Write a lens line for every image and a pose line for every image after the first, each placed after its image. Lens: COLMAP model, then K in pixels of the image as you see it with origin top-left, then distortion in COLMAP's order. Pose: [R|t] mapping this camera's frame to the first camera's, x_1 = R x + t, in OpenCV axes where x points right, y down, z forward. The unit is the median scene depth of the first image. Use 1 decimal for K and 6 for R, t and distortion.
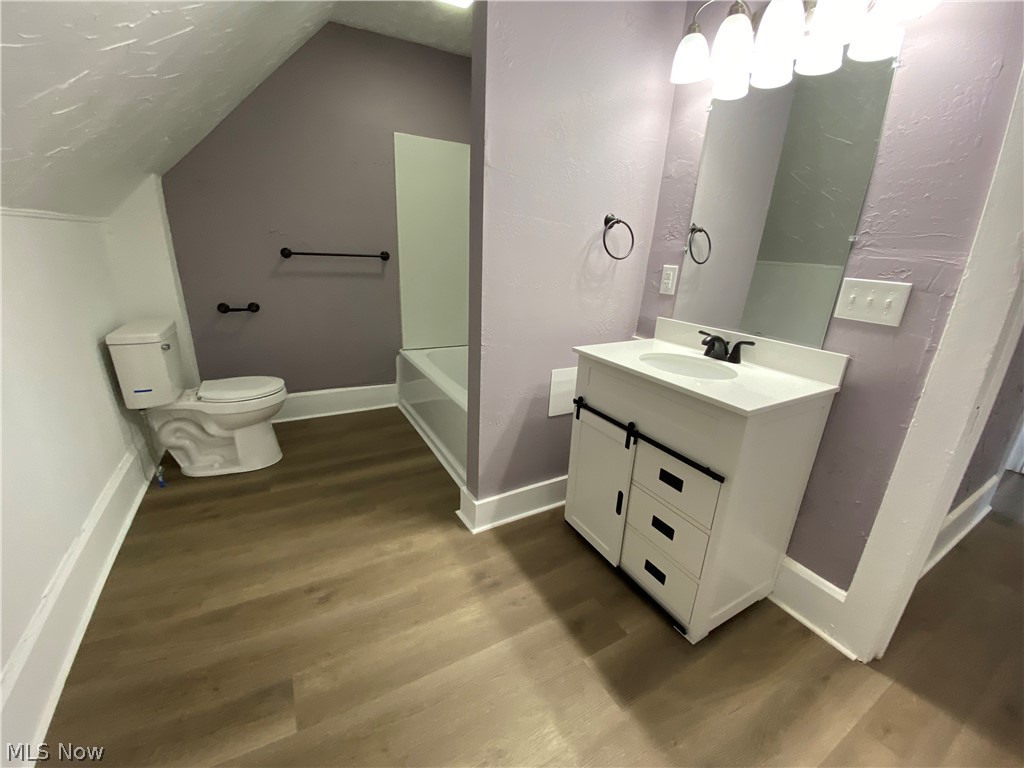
lens RADIAL K [[417.6, 0, 512.6], [0, 417.6, 383.2], [0, 0, 1]] dist [-0.000264, -0.001768]
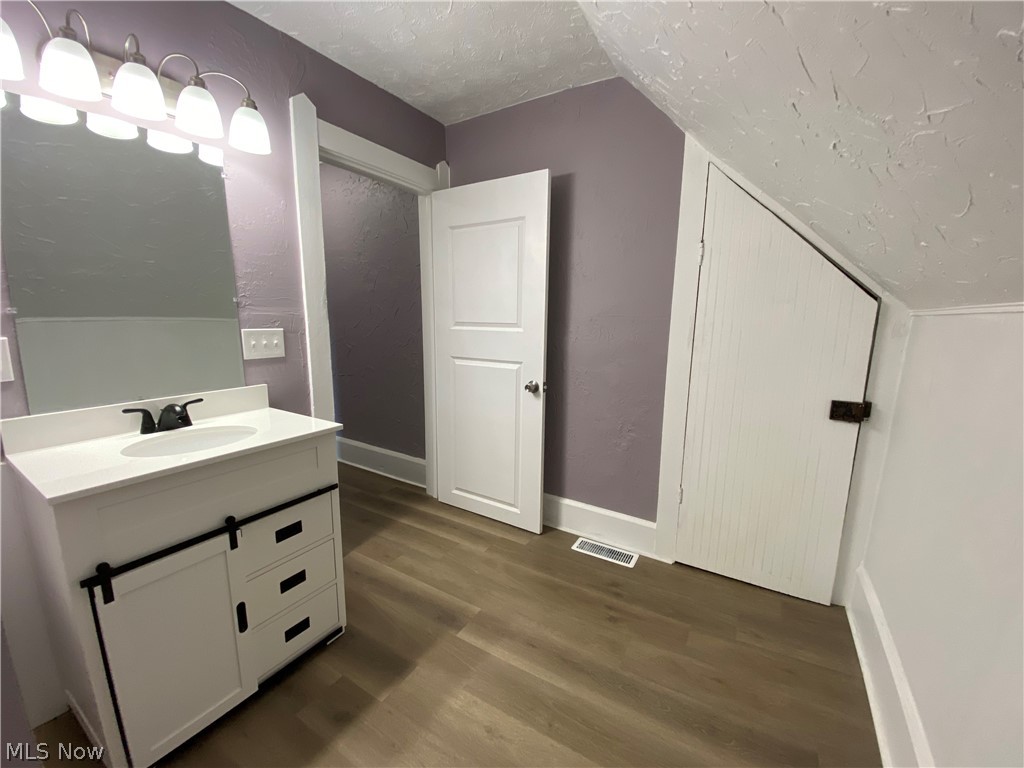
lens RADIAL K [[417.6, 0, 512.6], [0, 417.6, 387.3], [0, 0, 1]] dist [-0.000264, -0.001768]
pose [[-0.489493, -0.194906, 0.849946, -0.734985], [0.244423, 0.904960, 0.348288, -0.330322], [-0.837051, 0.378231, -0.395332, 0.866375]]
